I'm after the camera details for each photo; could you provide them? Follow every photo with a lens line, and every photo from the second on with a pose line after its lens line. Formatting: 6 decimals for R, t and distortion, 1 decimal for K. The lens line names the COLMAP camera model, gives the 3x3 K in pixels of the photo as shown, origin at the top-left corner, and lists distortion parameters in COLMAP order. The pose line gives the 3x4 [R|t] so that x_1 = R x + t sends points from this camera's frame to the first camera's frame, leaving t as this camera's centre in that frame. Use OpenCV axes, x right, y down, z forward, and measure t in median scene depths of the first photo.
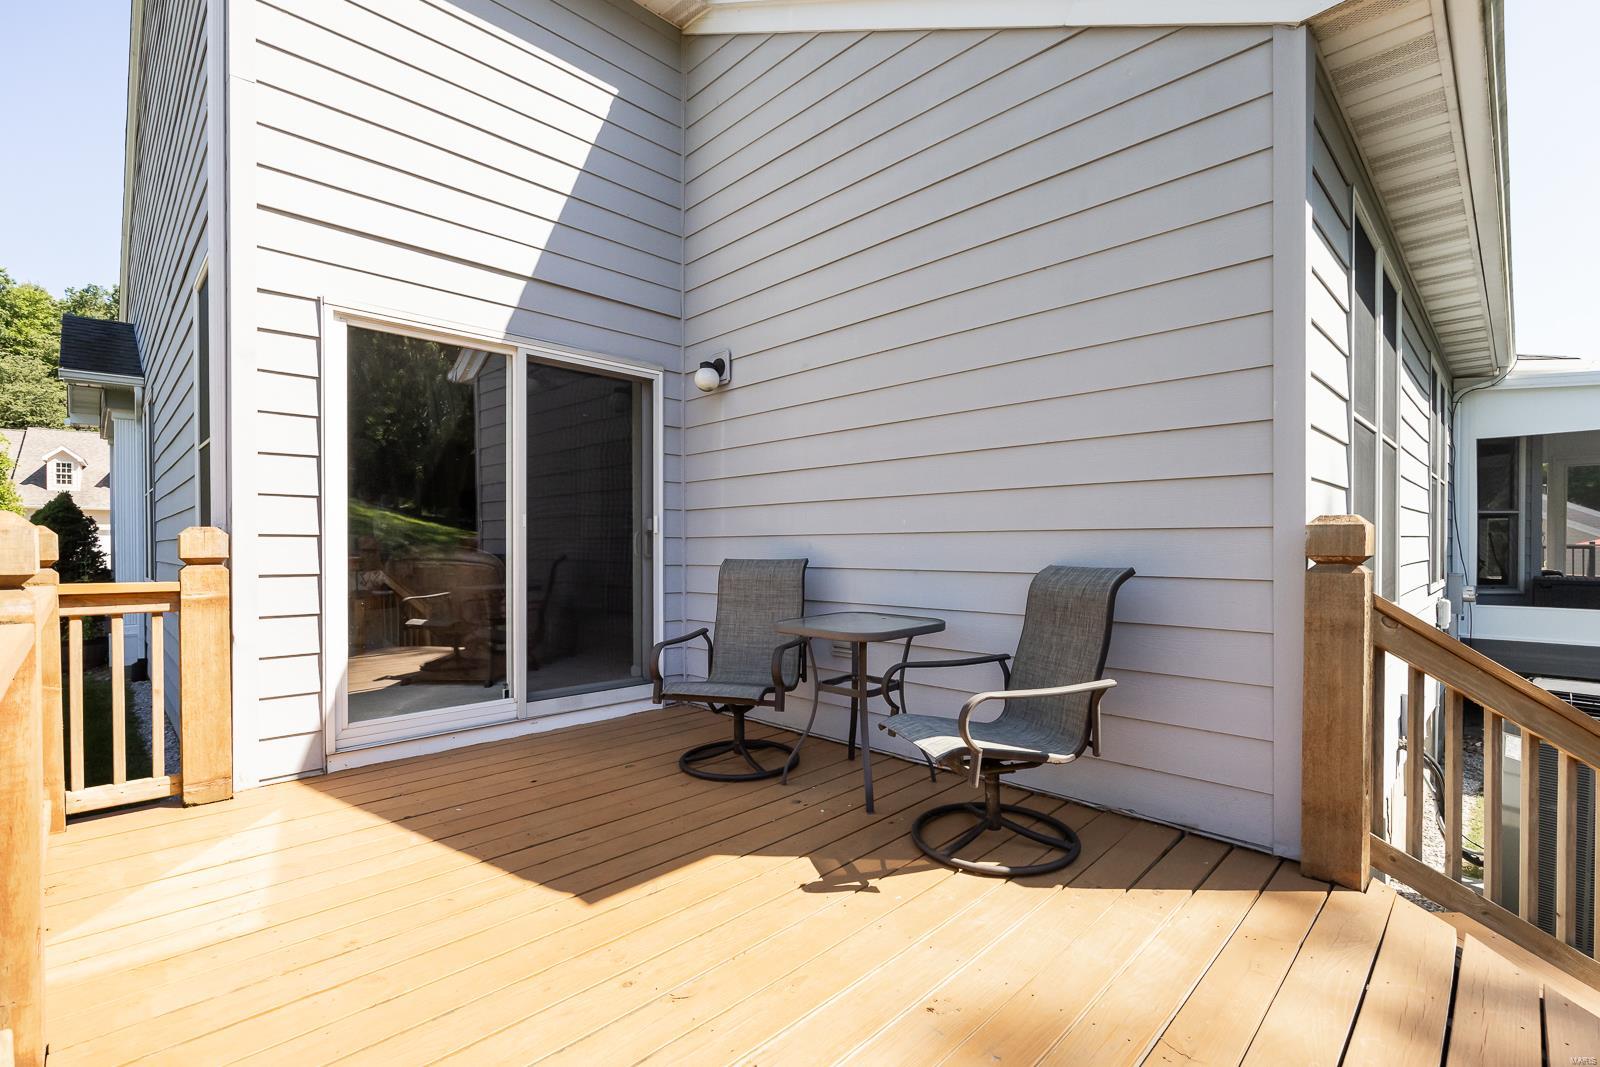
lens RADIAL K [[715.6, 0, 801.3], [0, 715.6, 544.8], [0, 0, 1]] dist [0.011243, 0.000113]
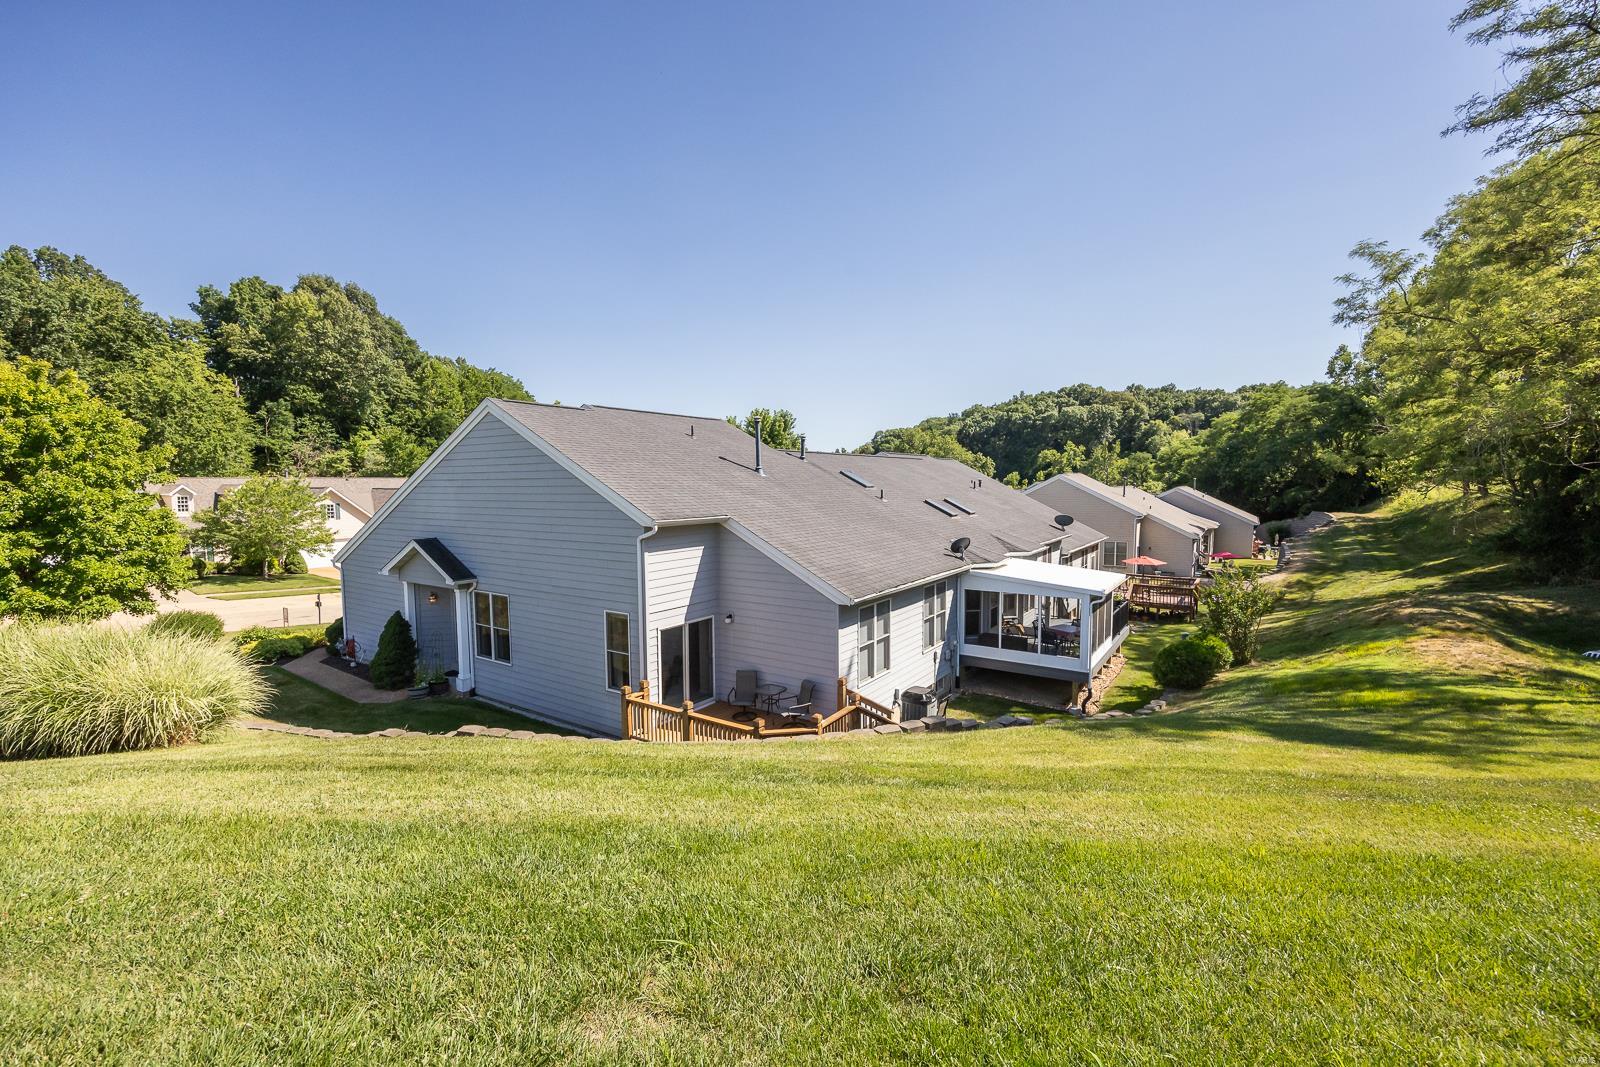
lens RADIAL K [[672.3, 0, 800.0], [0, 672.3, 533.5], [0, 0, 1]] dist [0.000315, 0.000168]
pose [[0.981640, -0.018047, 0.189888, -0.508382], [0.004457, 0.997412, 0.071755, -1.133406], [-0.190692, -0.069591, 0.979180, -3.089967]]
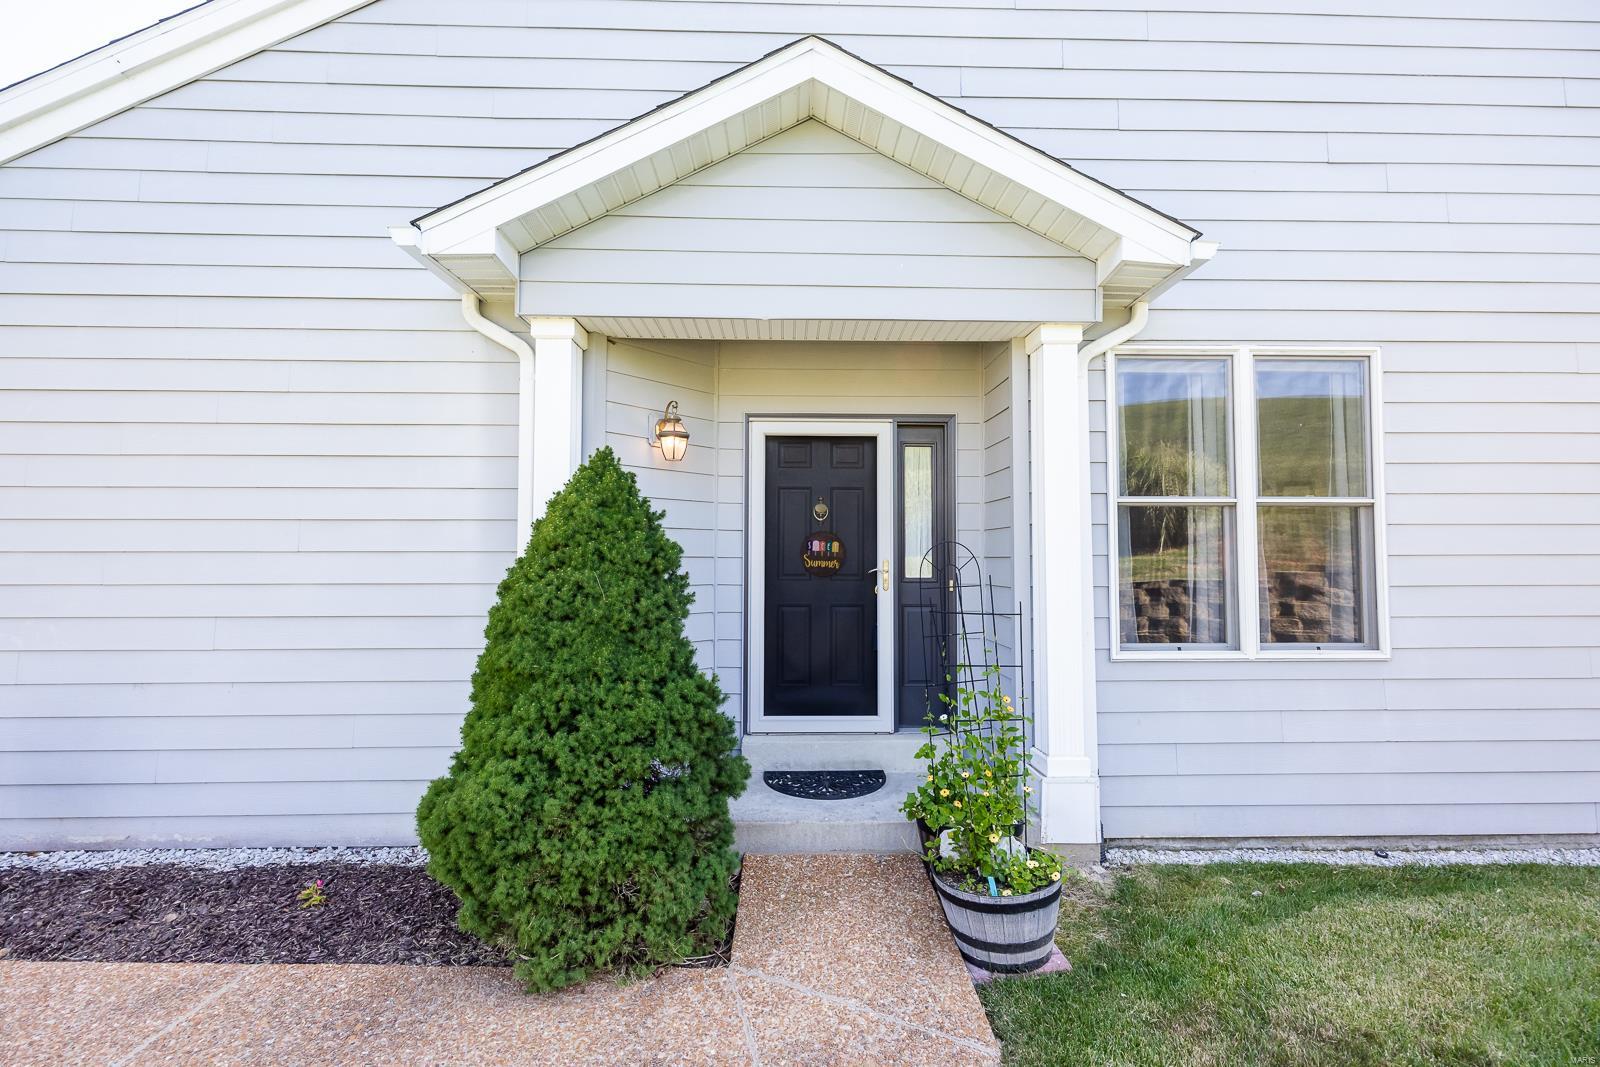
lens RADIAL K [[640.1, 0, 793.8], [0, 640.1, 537.3], [0, 0, 1]] dist [0.001477, -0.000031]
pose [[0.688188, 0.033431, 0.724762, -2.955635], [0.000998, 0.998893, -0.047023, -0.040917], [-0.725532, 0.033083, 0.687393, 1.727342]]
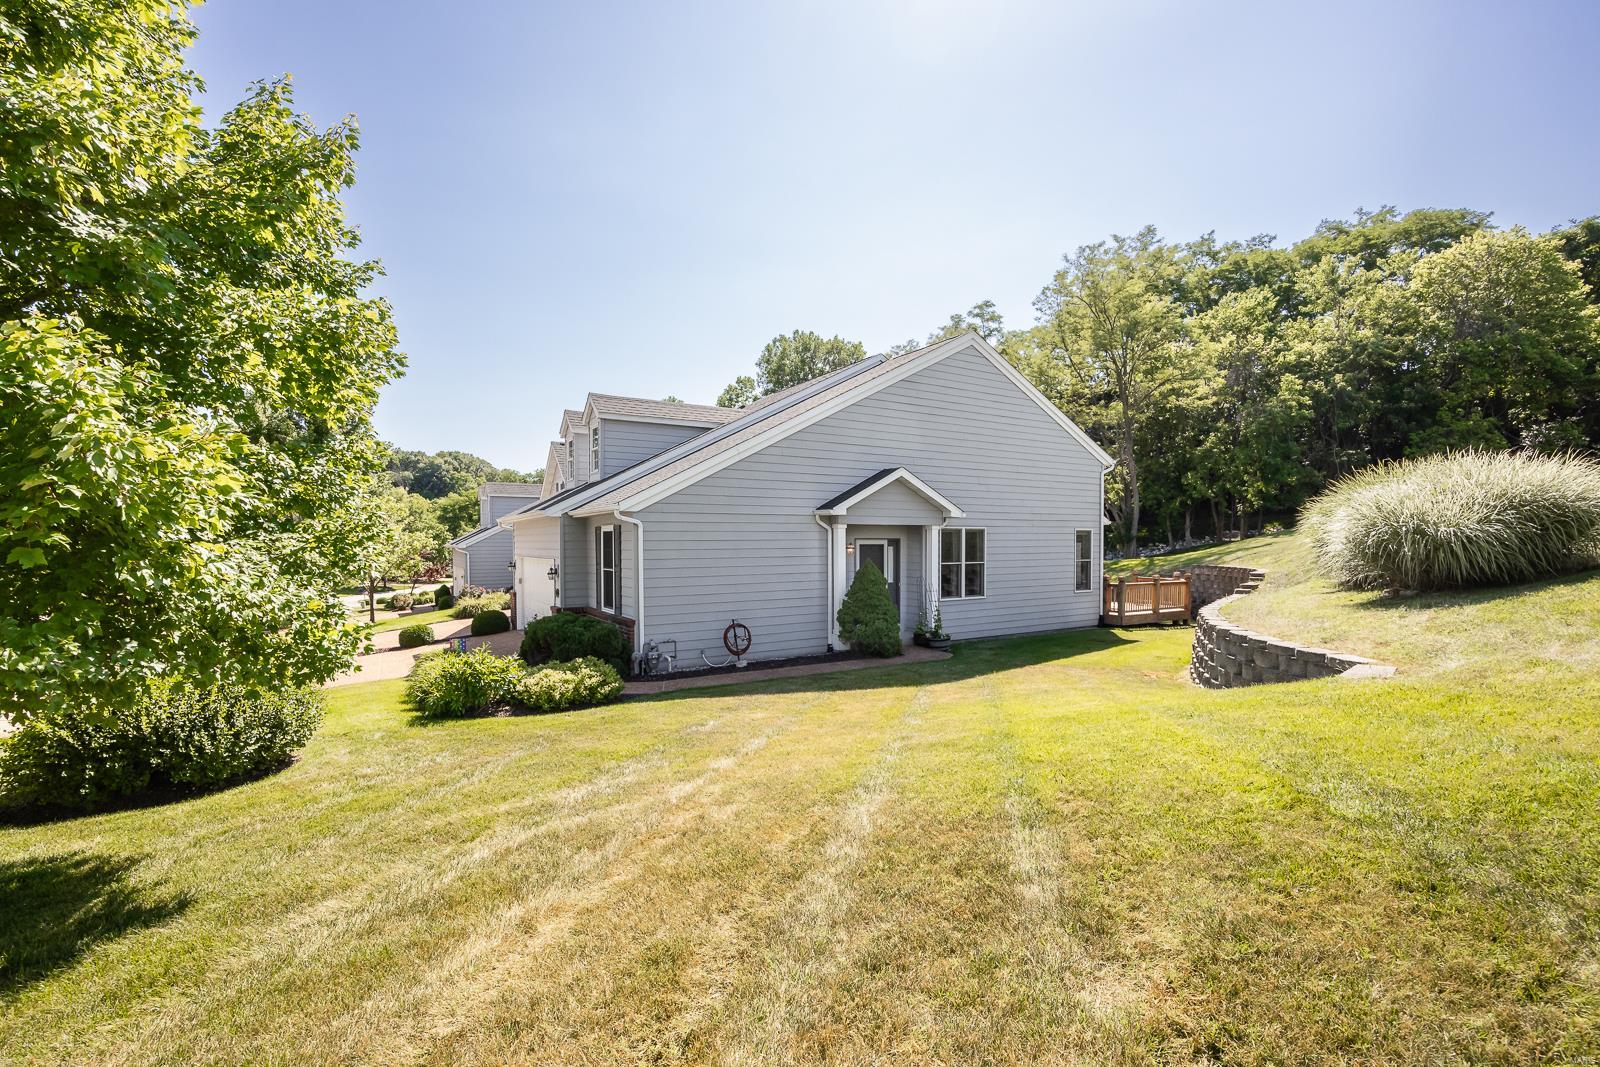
lens RADIAL K [[673.8, 0, 764.7], [0, 673.8, 548.4], [0, 0, 1]] dist [-0.004024, -0.000735]
pose [[0.262848, -0.006589, 0.964815, -6.537282], [0.006260, 0.999967, 0.005124, -0.280748], [-0.964817, 0.004693, 0.262880, 1.998672]]
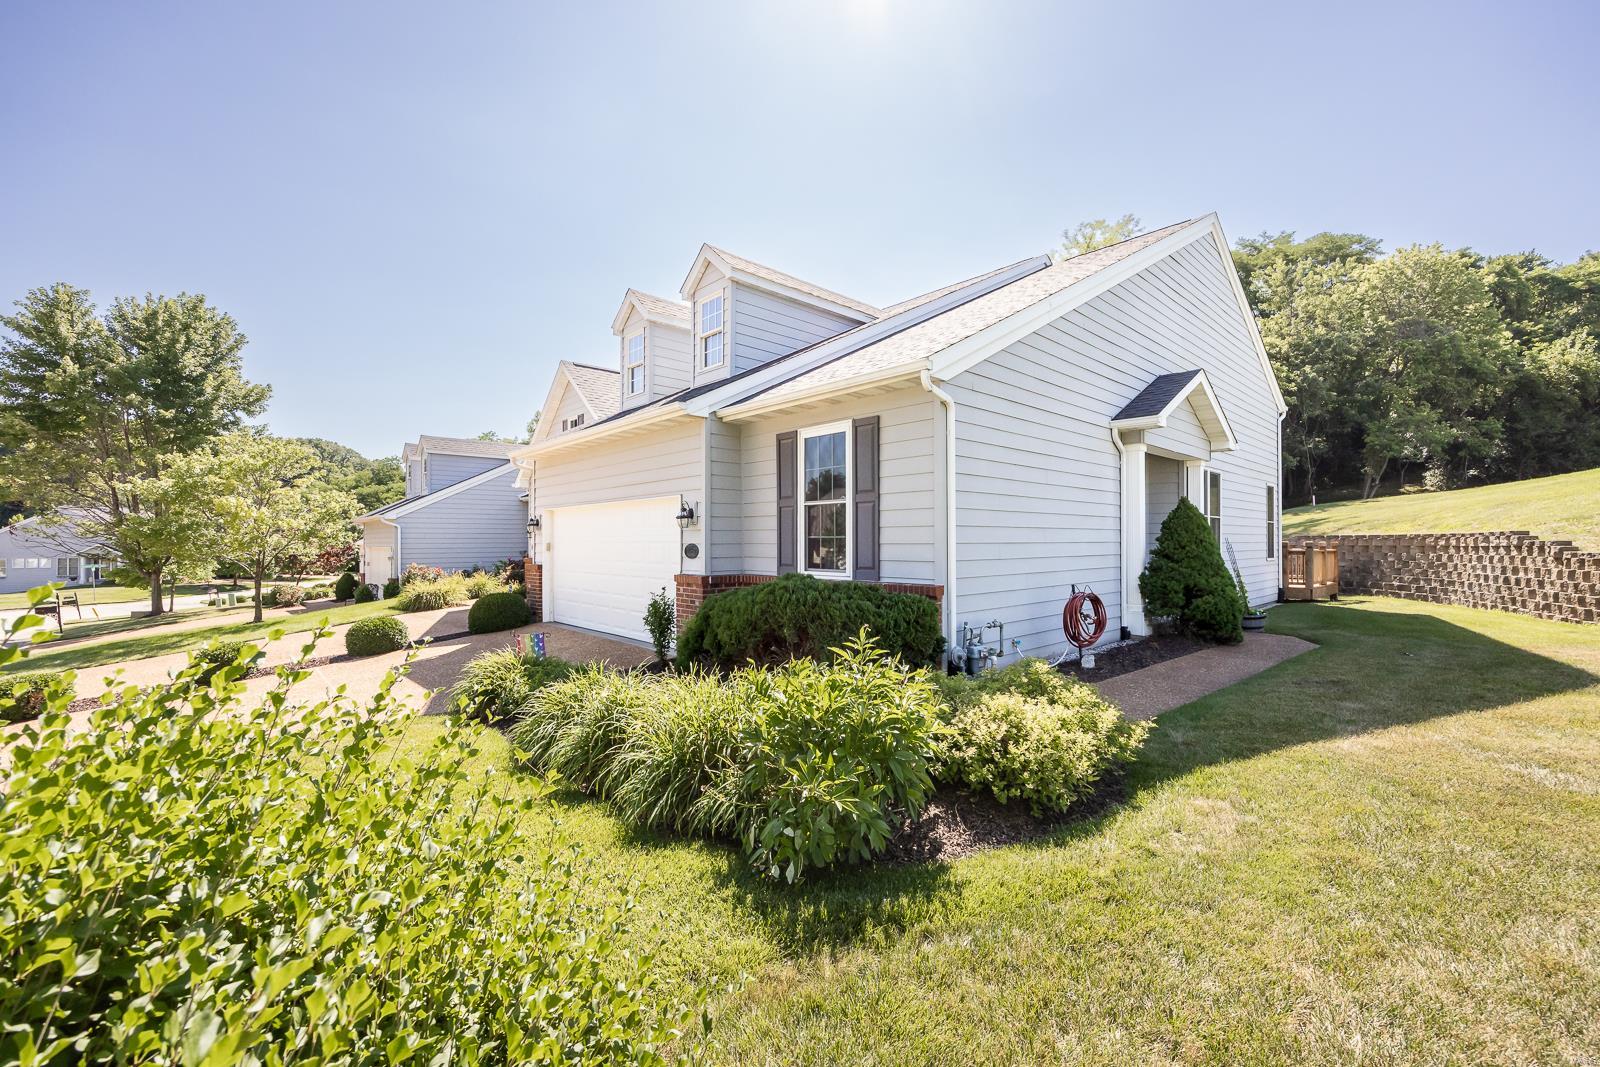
lens RADIAL K [[640.1, 0, 793.8], [0, 640.1, 537.3], [0, 0, 1]] dist [0.001477, -0.000031]
pose [[0.049046, 0.010323, 0.998743, -5.130961], [0.004831, 0.999932, -0.010572, -0.014250], [-0.998785, 0.005344, 0.048993, 3.873710]]
